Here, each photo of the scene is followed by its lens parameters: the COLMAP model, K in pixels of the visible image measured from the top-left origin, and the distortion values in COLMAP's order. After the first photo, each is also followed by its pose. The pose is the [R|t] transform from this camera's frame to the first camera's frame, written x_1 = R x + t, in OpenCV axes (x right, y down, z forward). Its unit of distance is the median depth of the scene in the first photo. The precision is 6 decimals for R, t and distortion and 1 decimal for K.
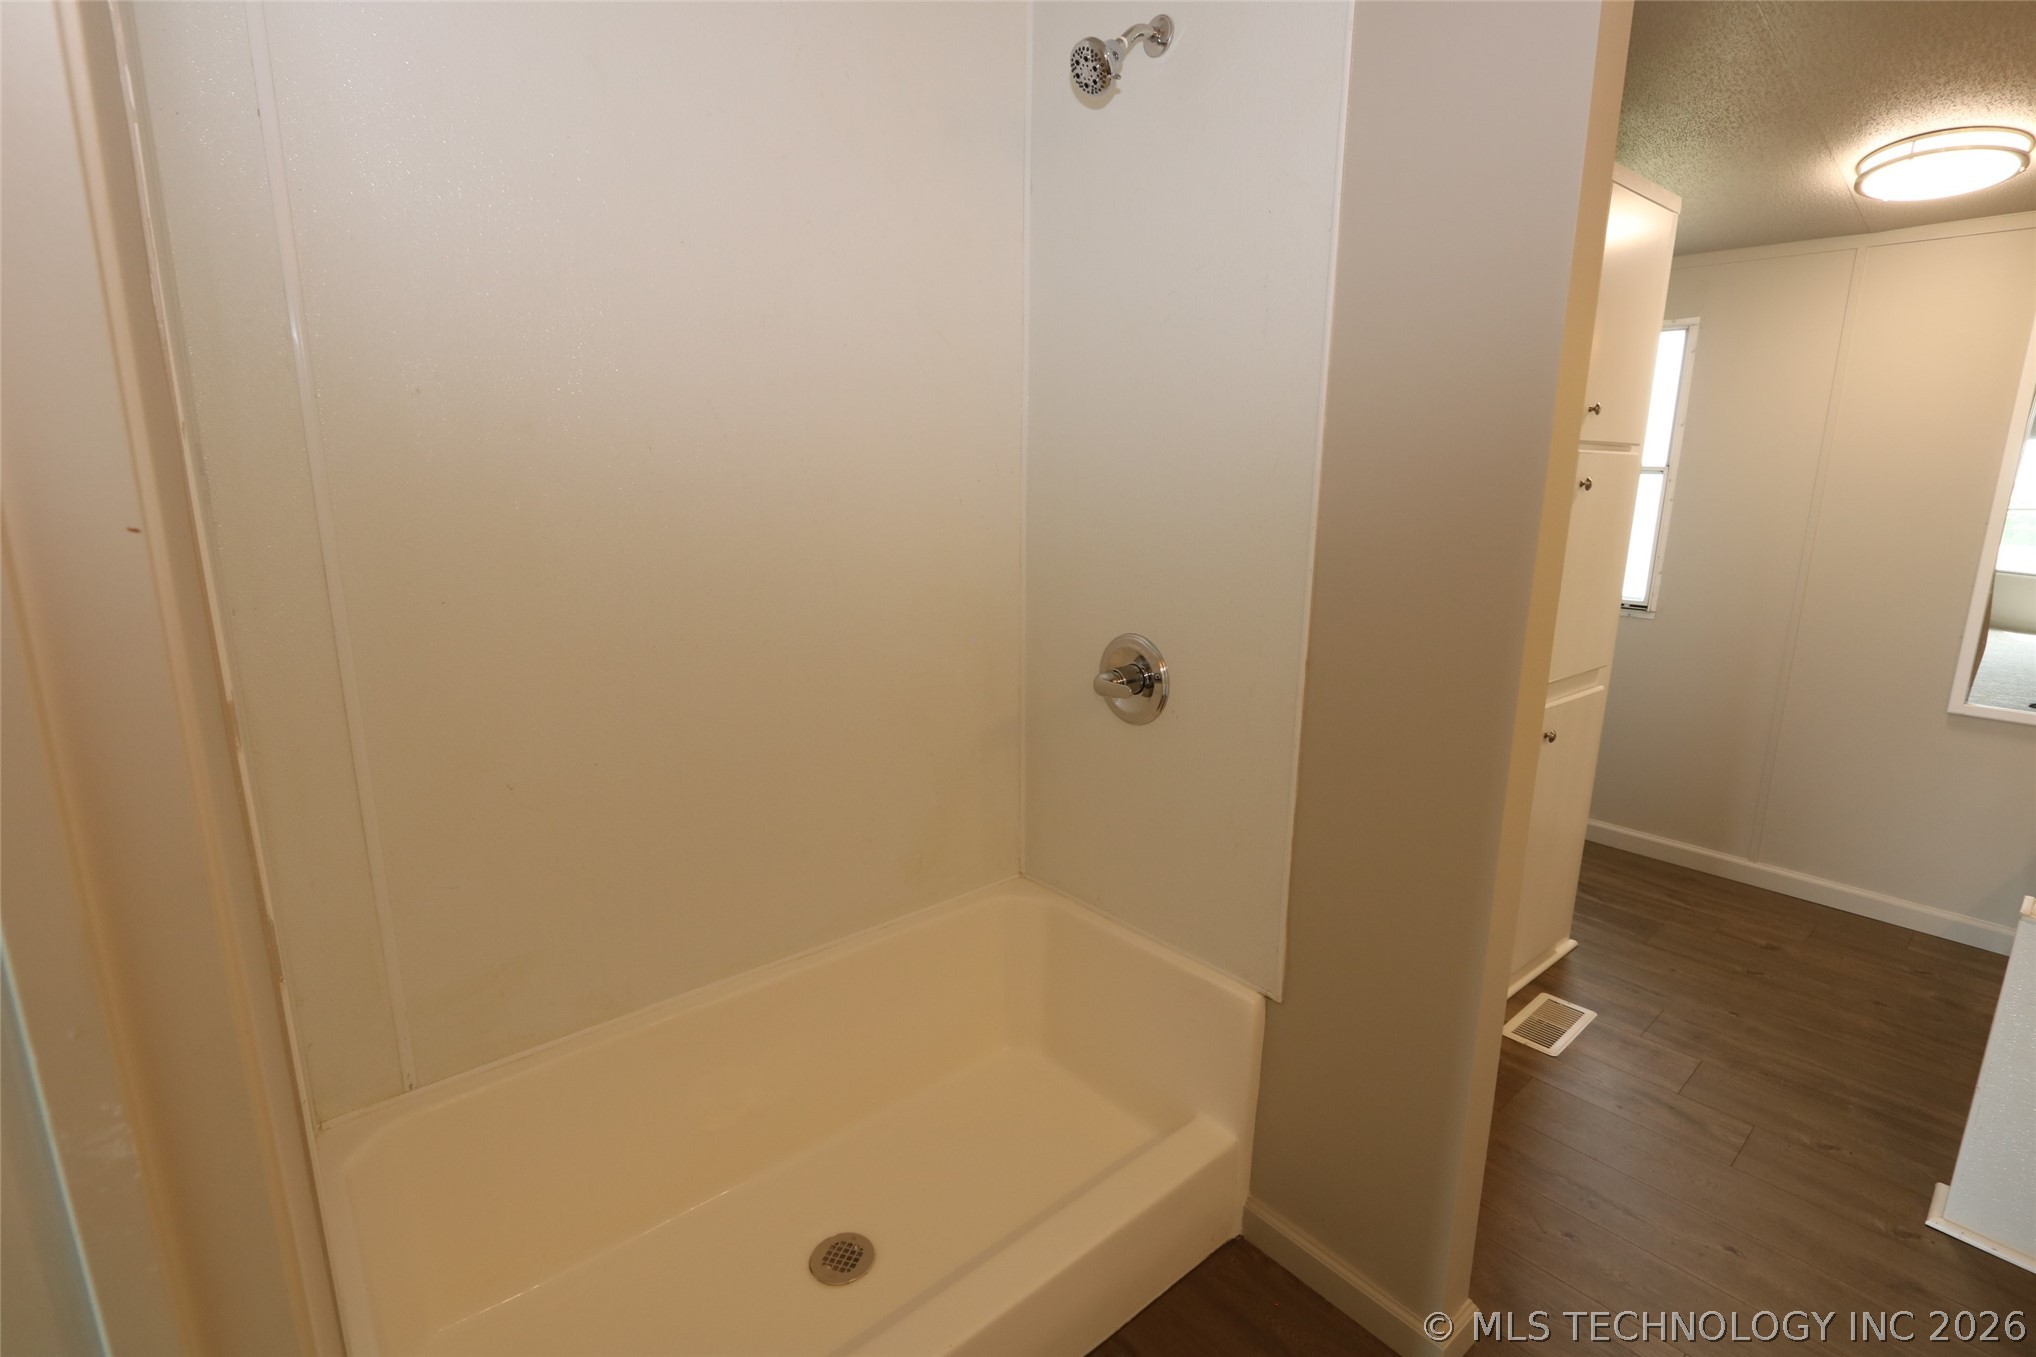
lens RADIAL K [[947.7, 0, 1018.7], [0, 947.7, 677.9], [0, 0, 1]] dist [-0.003664, 0.000057]
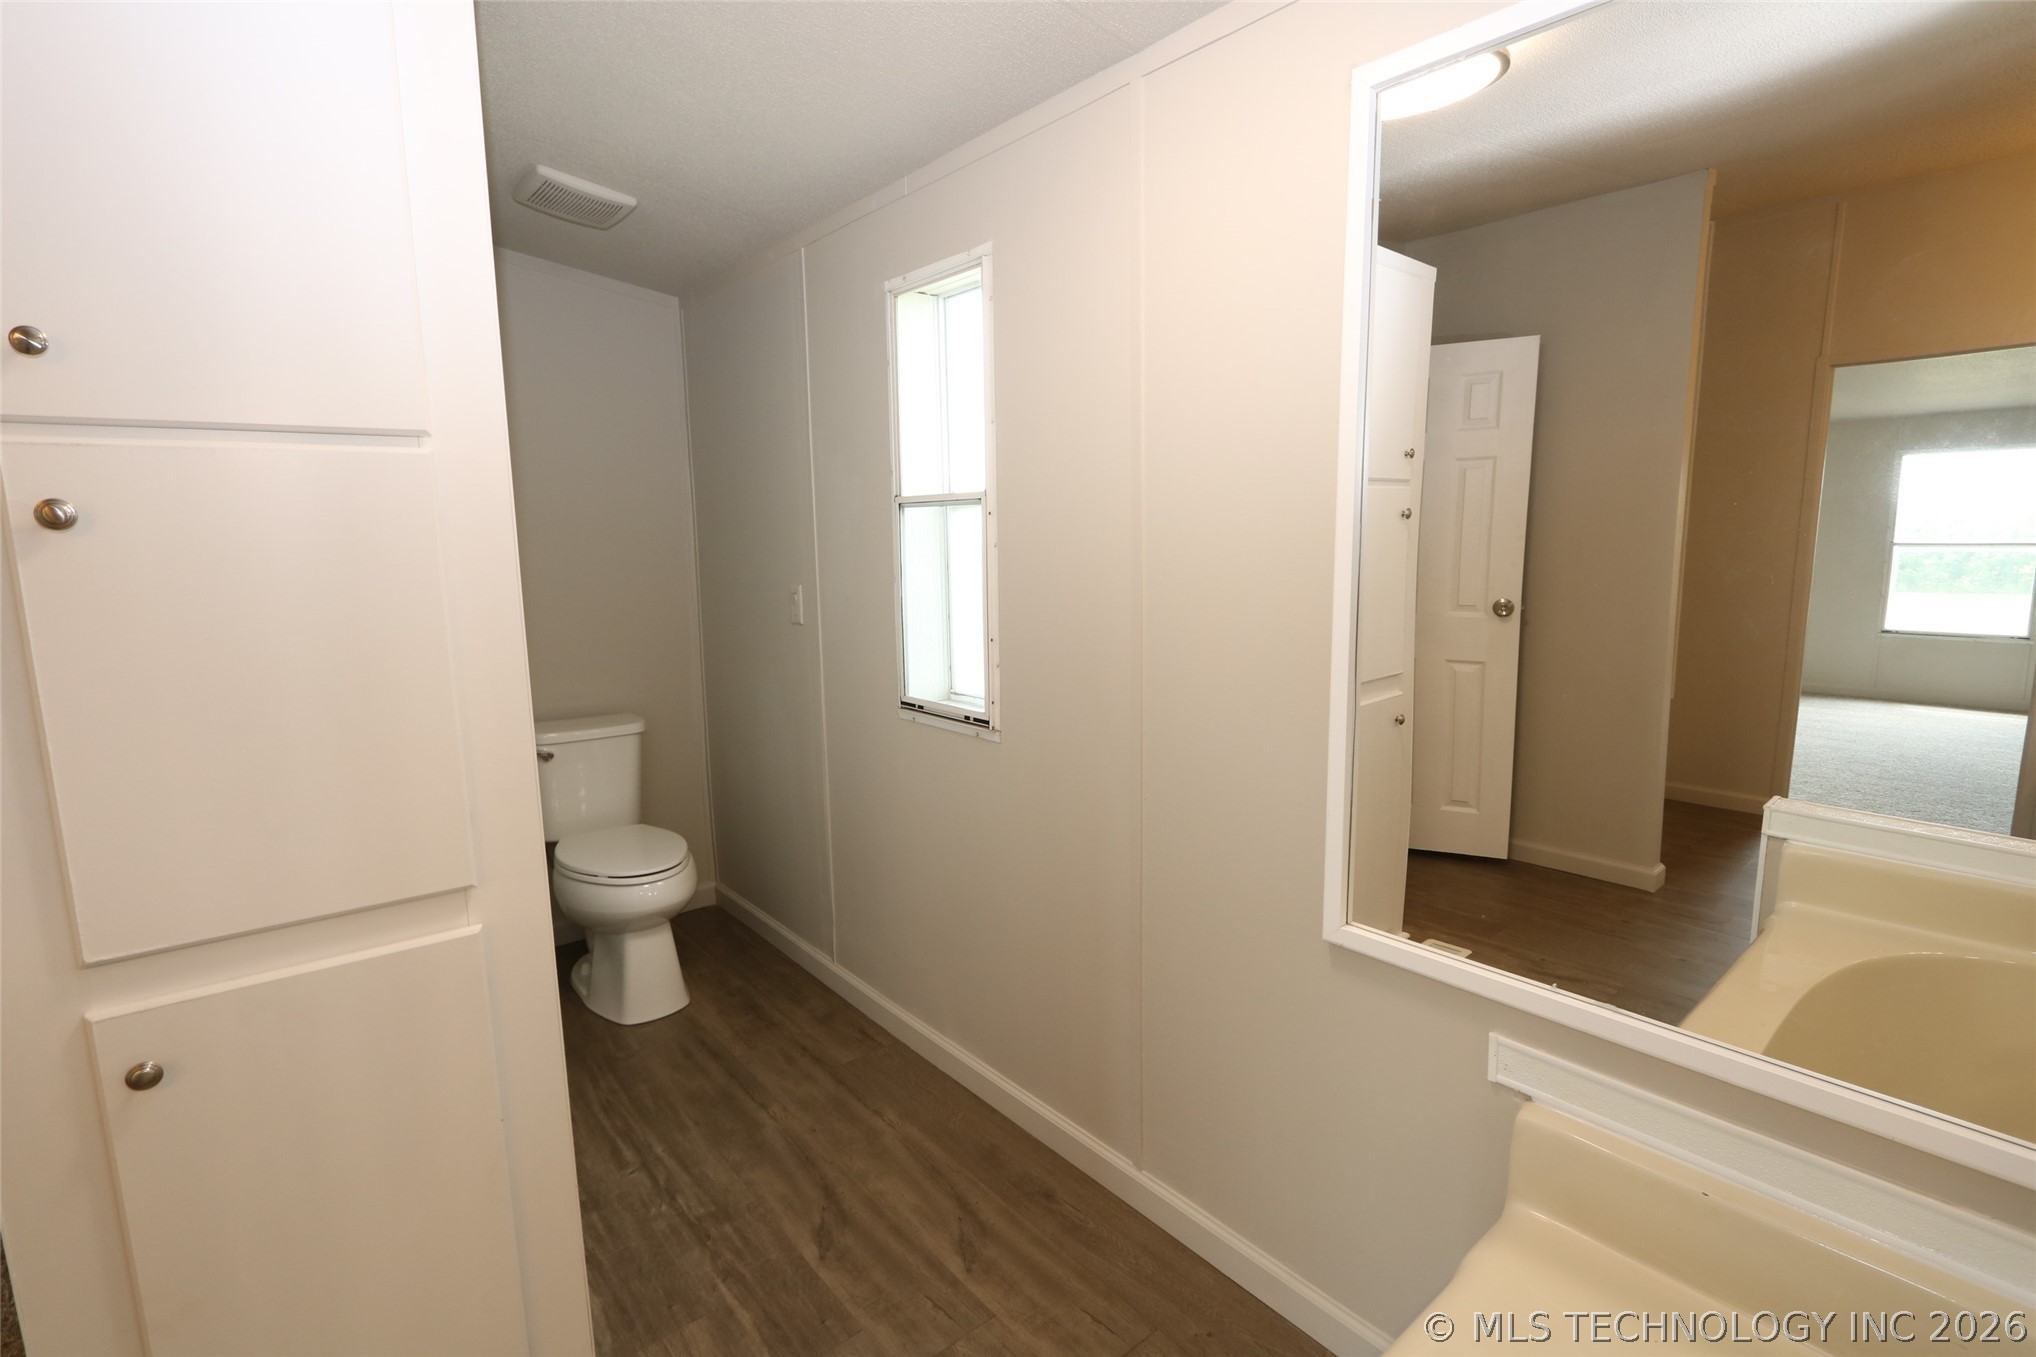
lens RADIAL K [[947.7, 0, 1023.4], [0, 947.7, 679.5], [0, 0, 1]] dist [-0.003664, 0.000057]
pose [[0.999652, -0.012940, -0.022968, 0.719489], [0.011395, 0.997743, -0.066181, -0.063442], [0.023772, 0.065896, 0.997543, 0.406672]]
